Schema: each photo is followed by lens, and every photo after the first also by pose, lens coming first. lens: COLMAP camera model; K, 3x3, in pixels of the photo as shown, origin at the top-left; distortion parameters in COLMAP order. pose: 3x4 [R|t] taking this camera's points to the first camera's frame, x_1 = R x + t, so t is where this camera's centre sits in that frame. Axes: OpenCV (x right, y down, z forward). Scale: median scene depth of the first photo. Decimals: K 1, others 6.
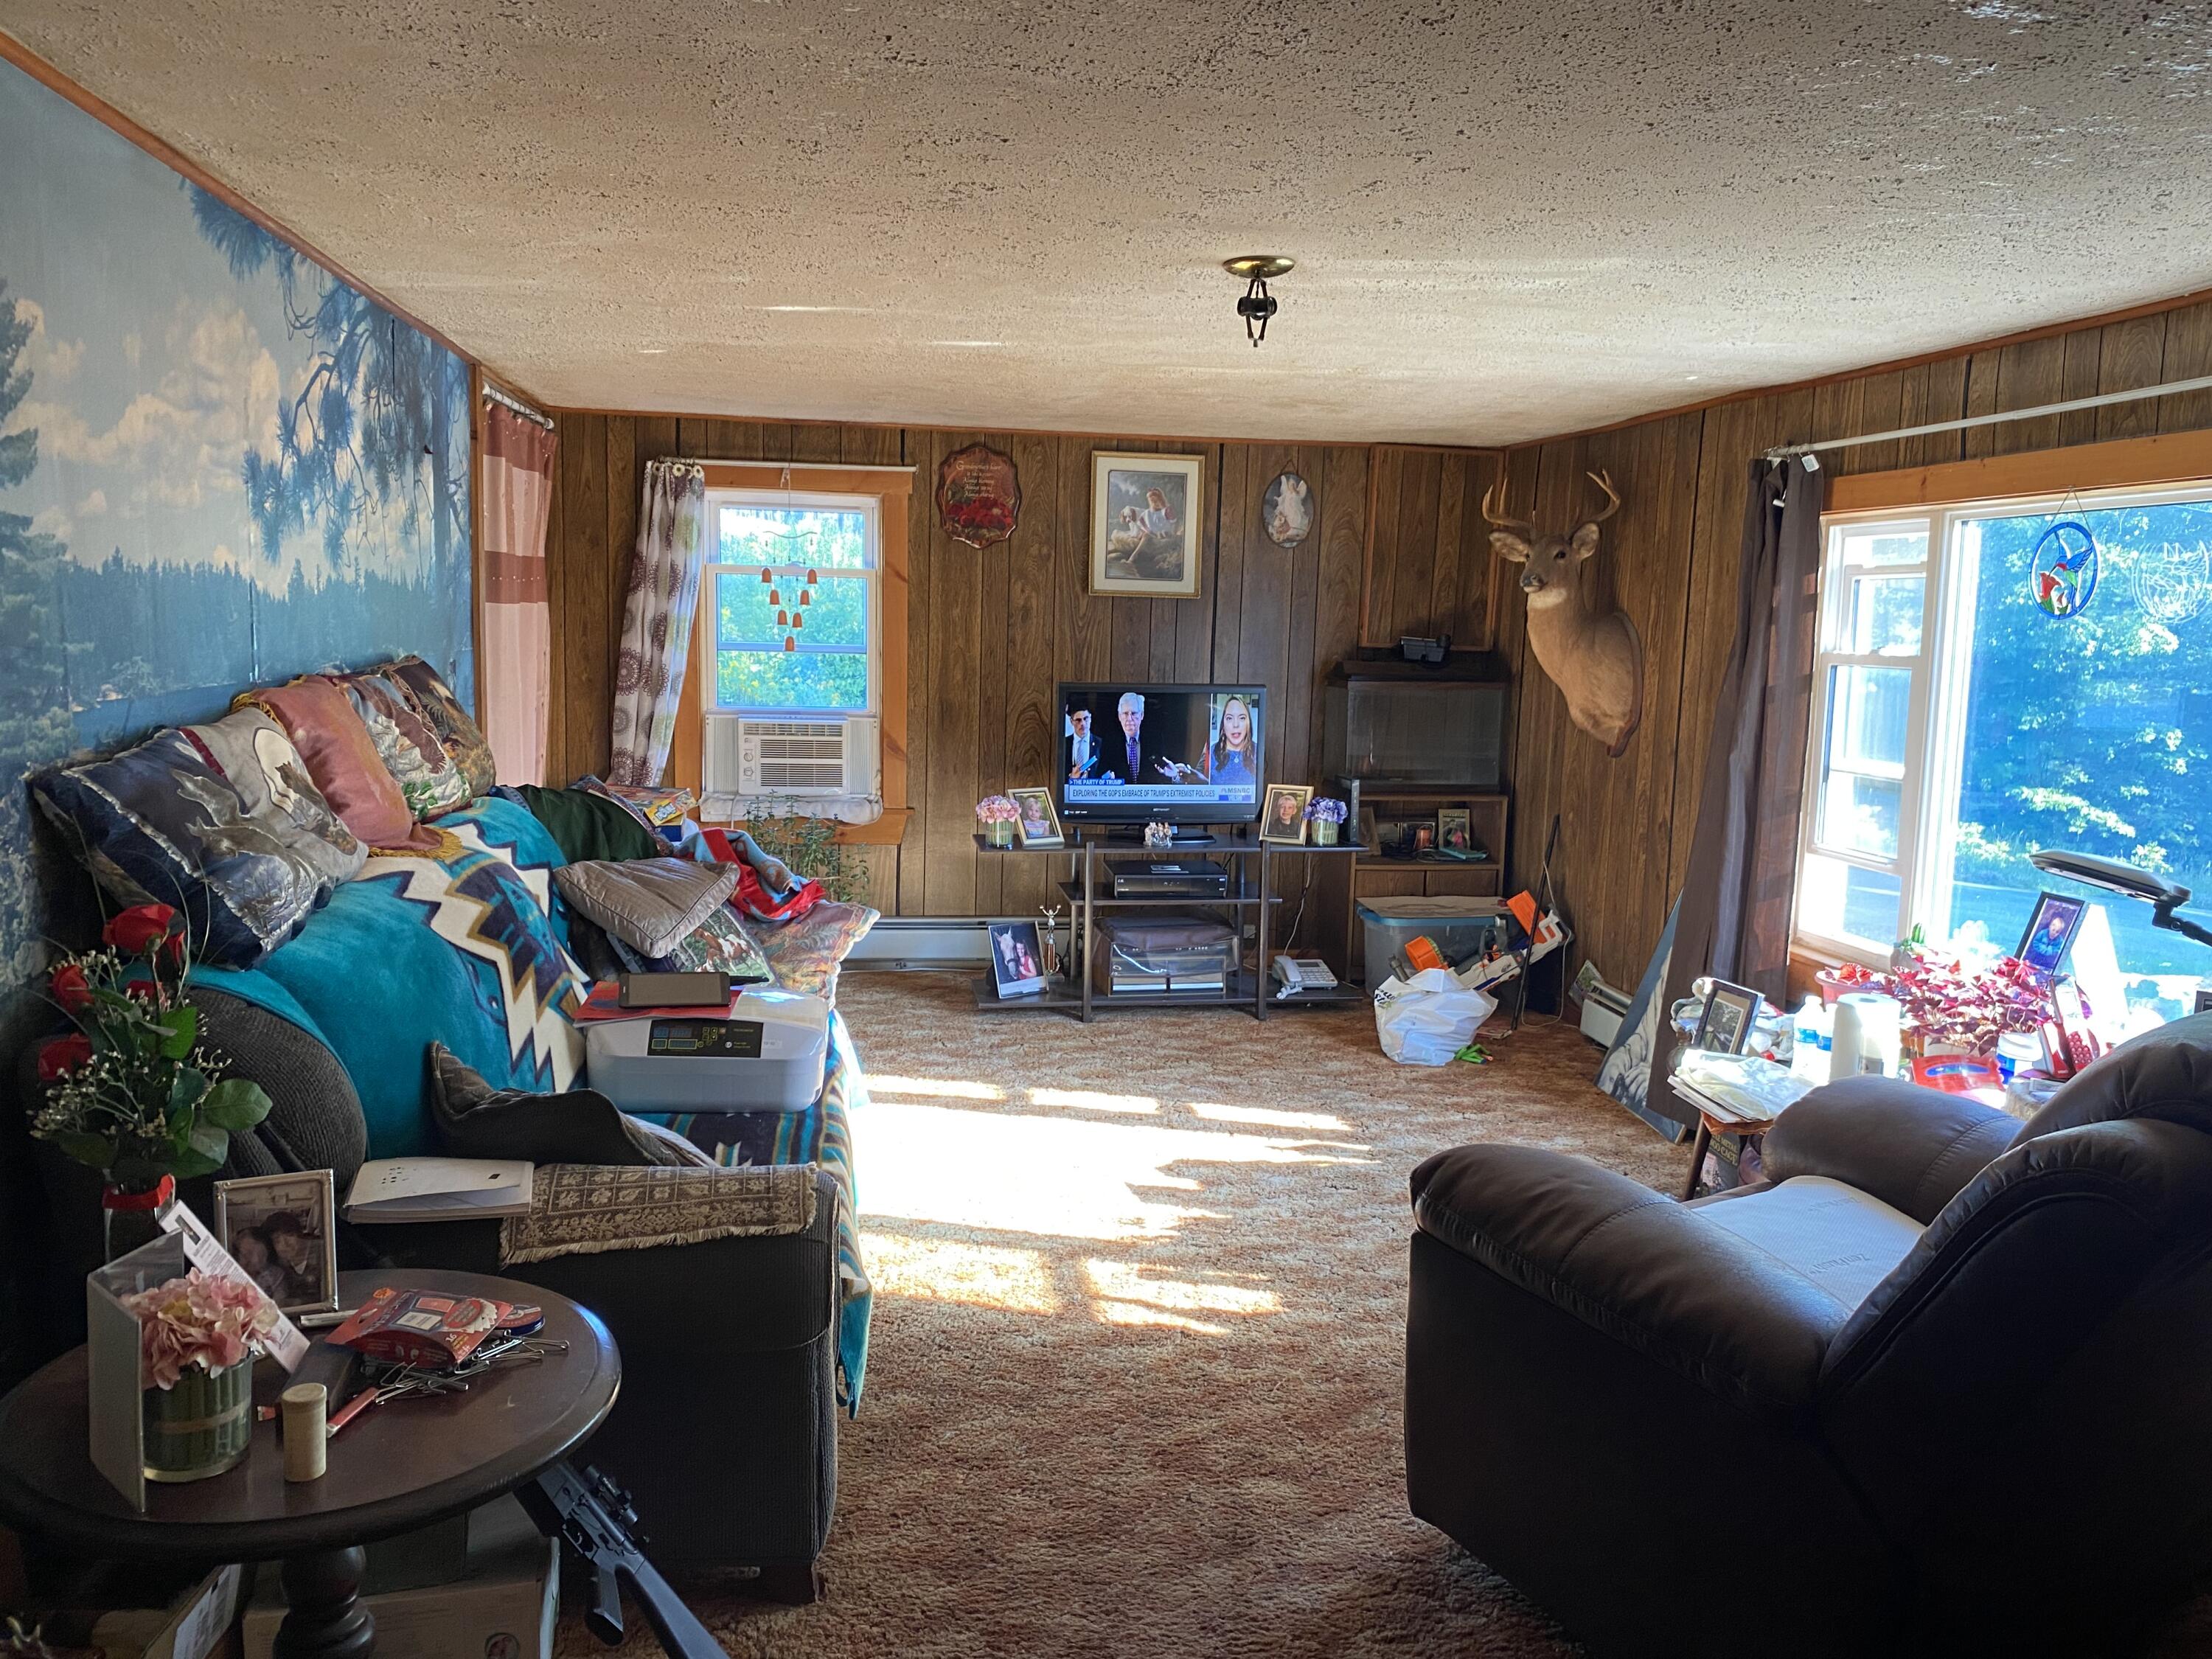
lens RADIAL K [[1685.5, 0, 1102.7], [0, 1685.5, 823.3], [0, 0, 1]] dist [0.002682, 0.000203]
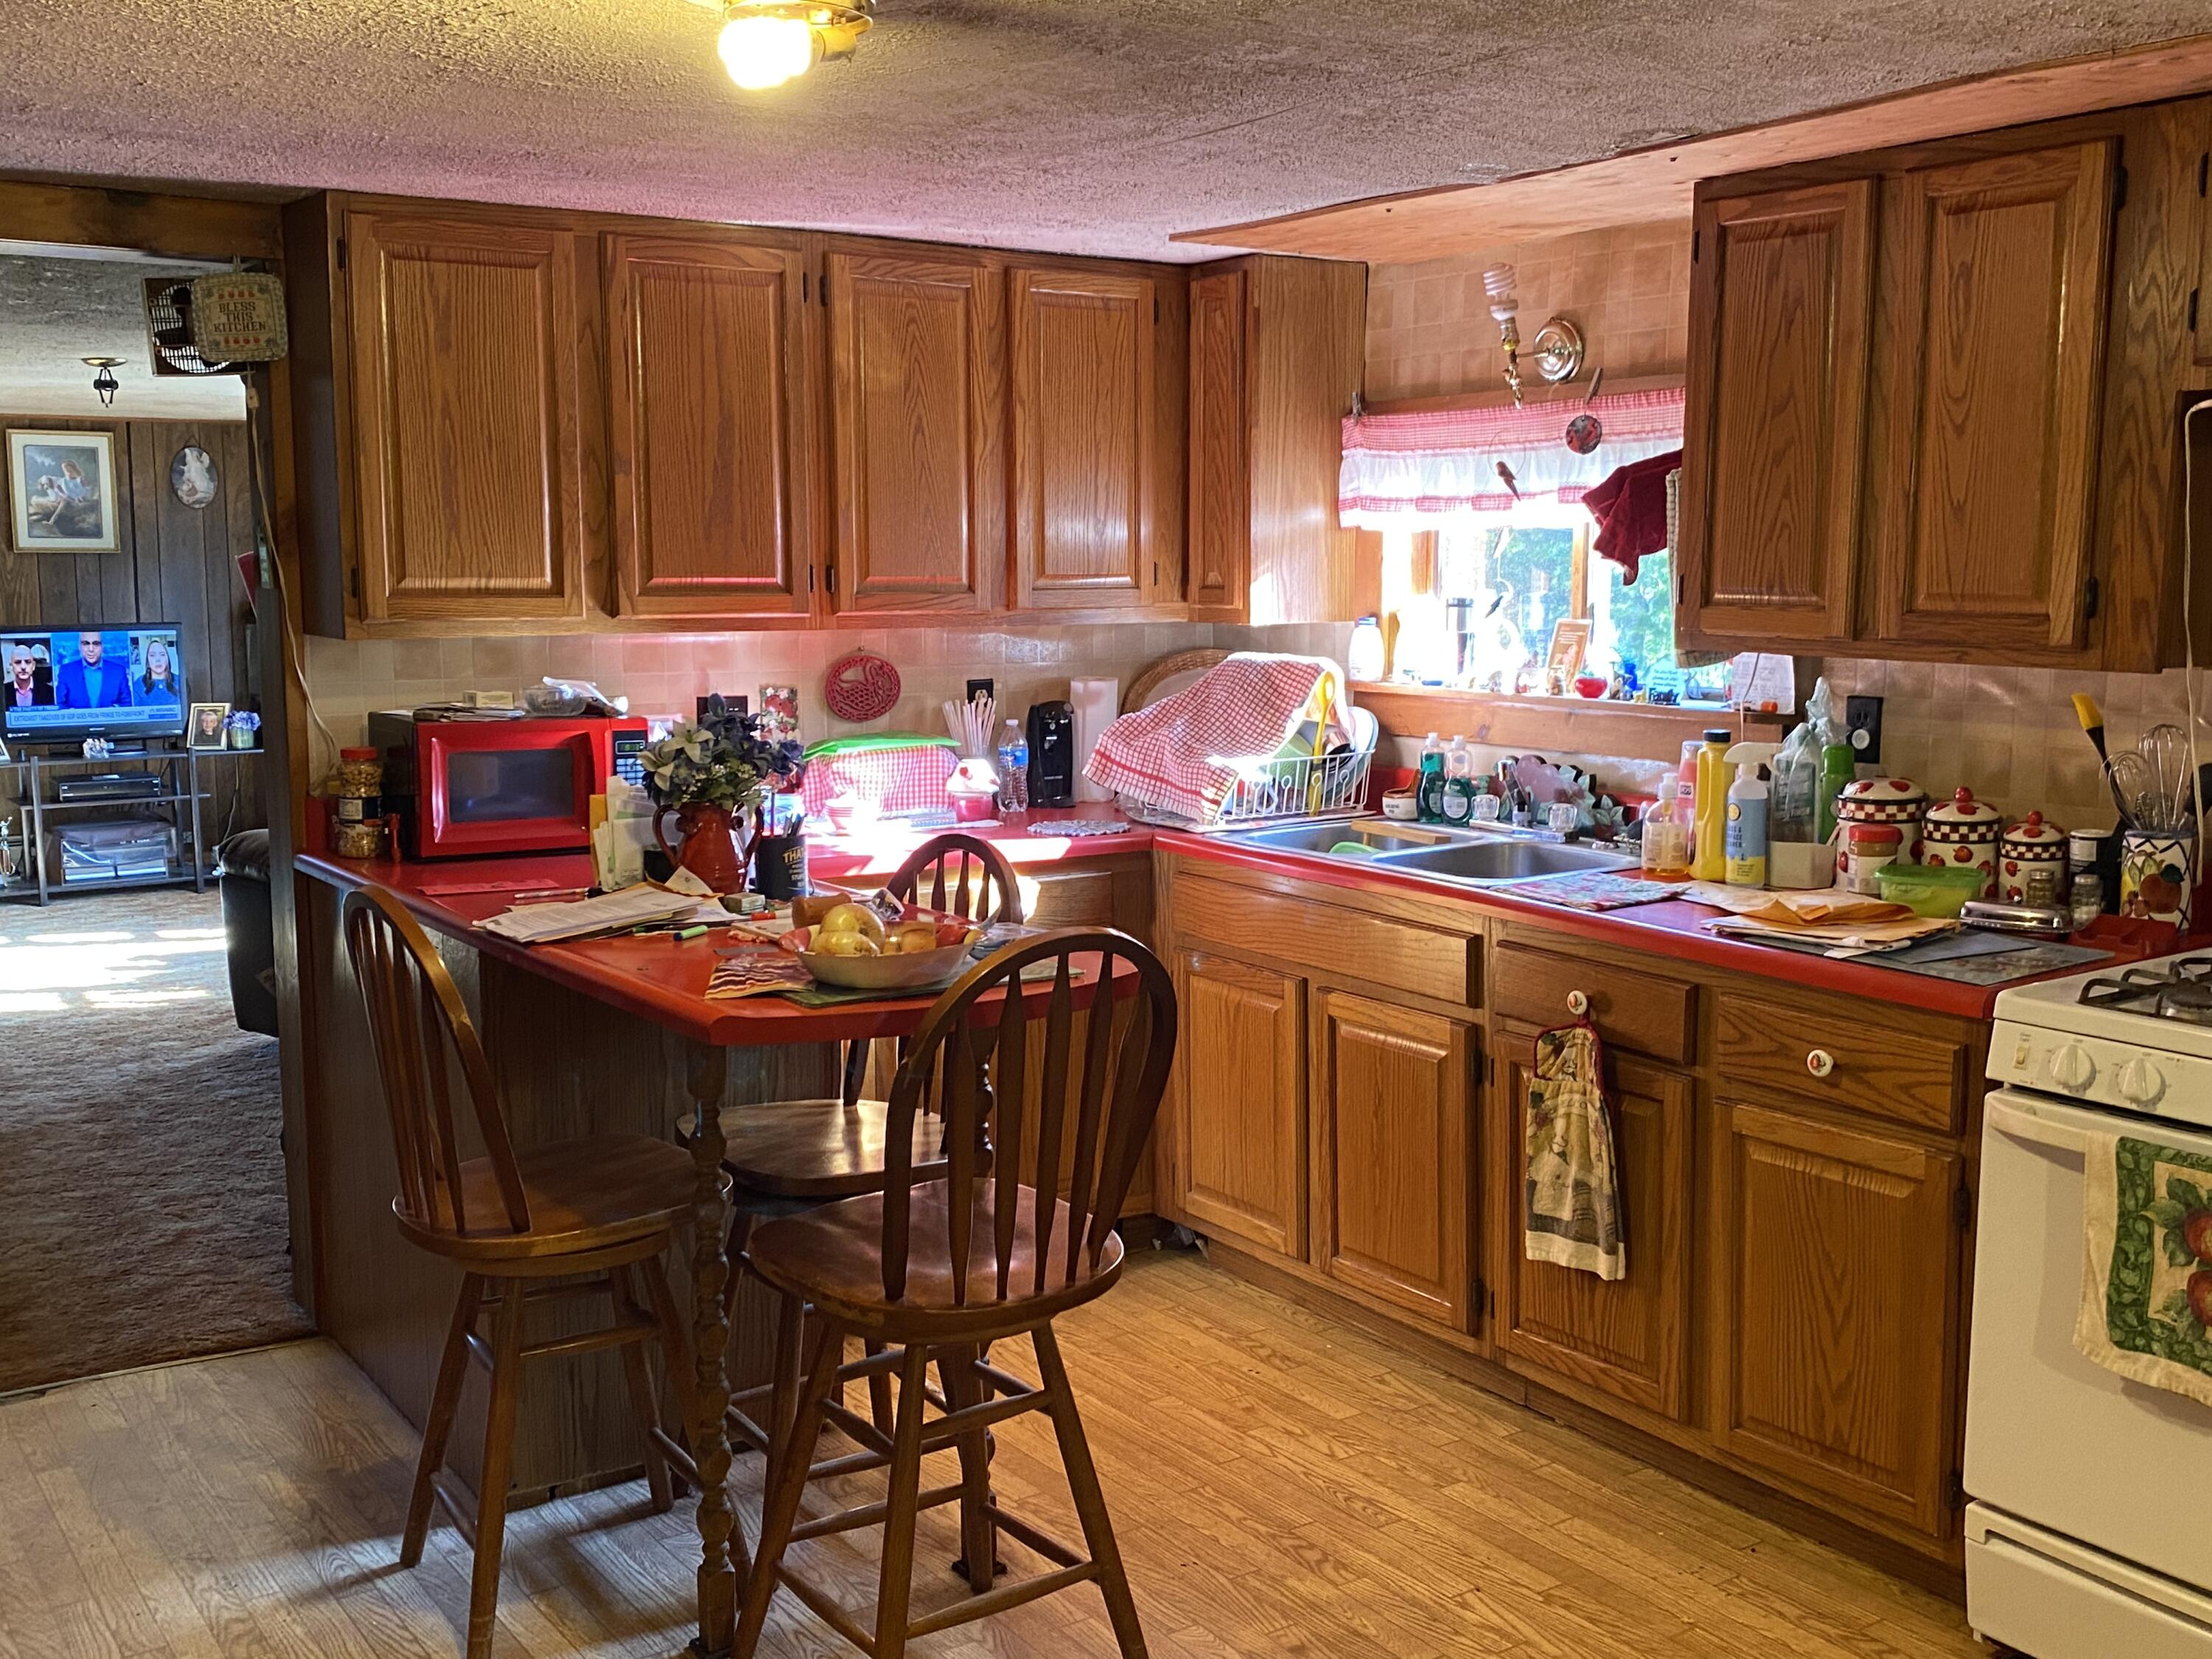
lens RADIAL K [[2183.0, 0, 1105.4], [0, 2183.0, 838.4], [0, 0, 1]] dist [0.004392, 0.000000]
pose [[0.900817, -0.081660, 0.426452, 0.011134], [0.079275, 0.996579, 0.023375, 0.088920], [-0.426902, 0.012750, 0.904208, -0.709439]]
